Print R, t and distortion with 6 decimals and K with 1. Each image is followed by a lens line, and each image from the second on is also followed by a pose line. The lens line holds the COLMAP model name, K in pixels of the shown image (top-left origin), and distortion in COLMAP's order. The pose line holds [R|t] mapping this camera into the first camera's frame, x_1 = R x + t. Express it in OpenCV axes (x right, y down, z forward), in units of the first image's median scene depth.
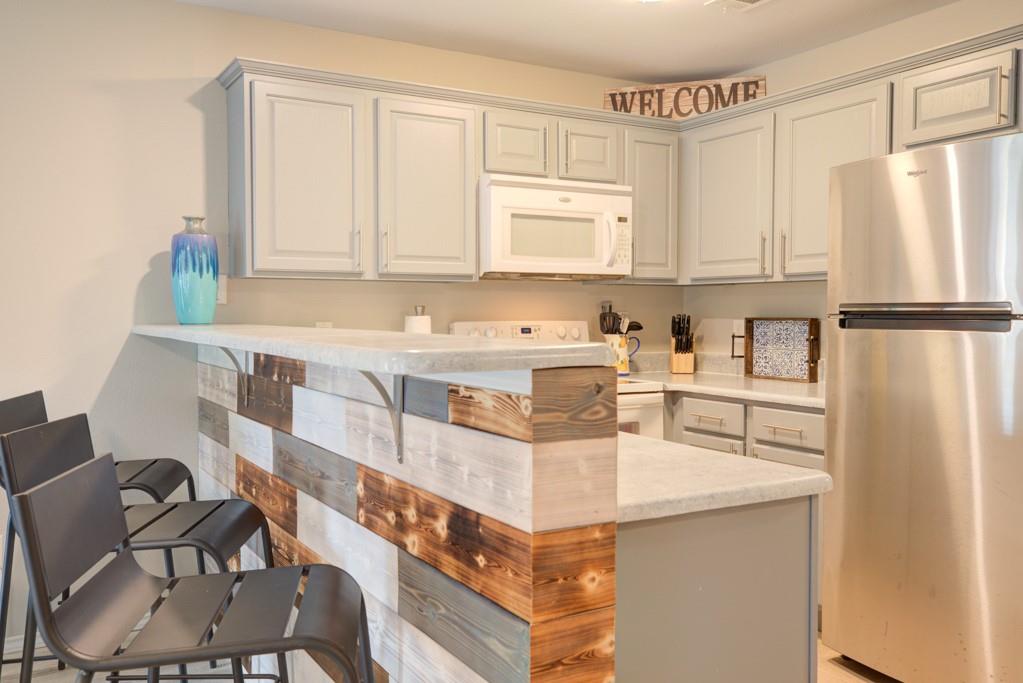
lens RADIAL K [[873.4, 0, 514.4], [0, 873.4, 340.0], [0, 0, 1]] dist [0.032321, -0.002086]
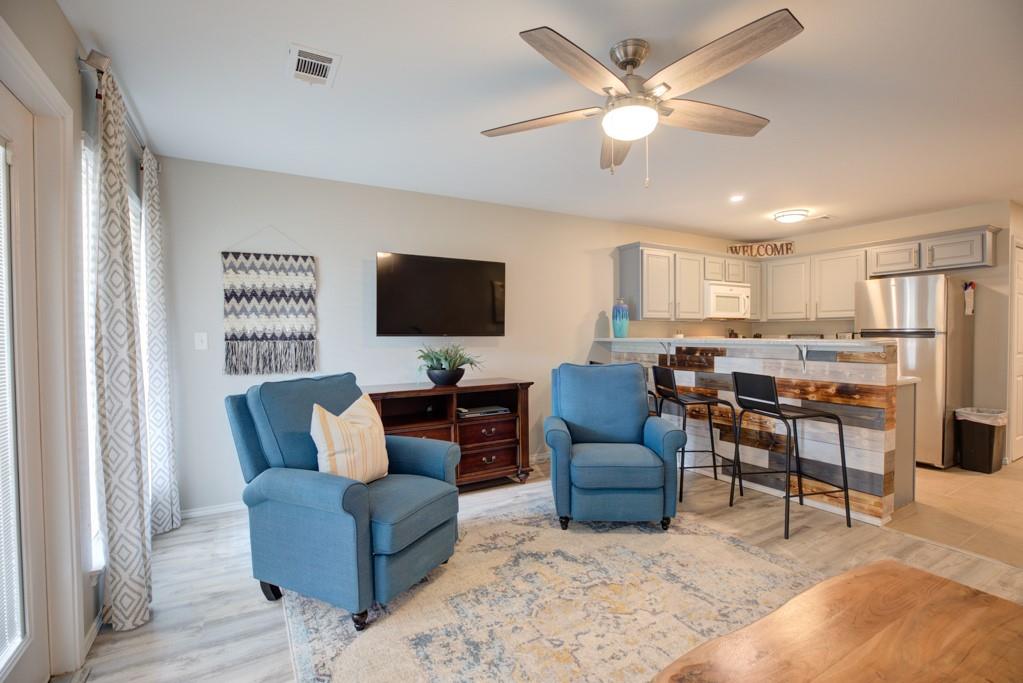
lens RADIAL K [[467.4, 0, 514.3], [0, 467.4, 340.3], [0, 0, 1]] dist [-0.043608, 0.010706]
pose [[0.999963, -0.005327, -0.006800, -0.582453], [0.005198, 0.999810, -0.018801, 0.013825], [0.006899, 0.018765, 0.999800, -0.388804]]
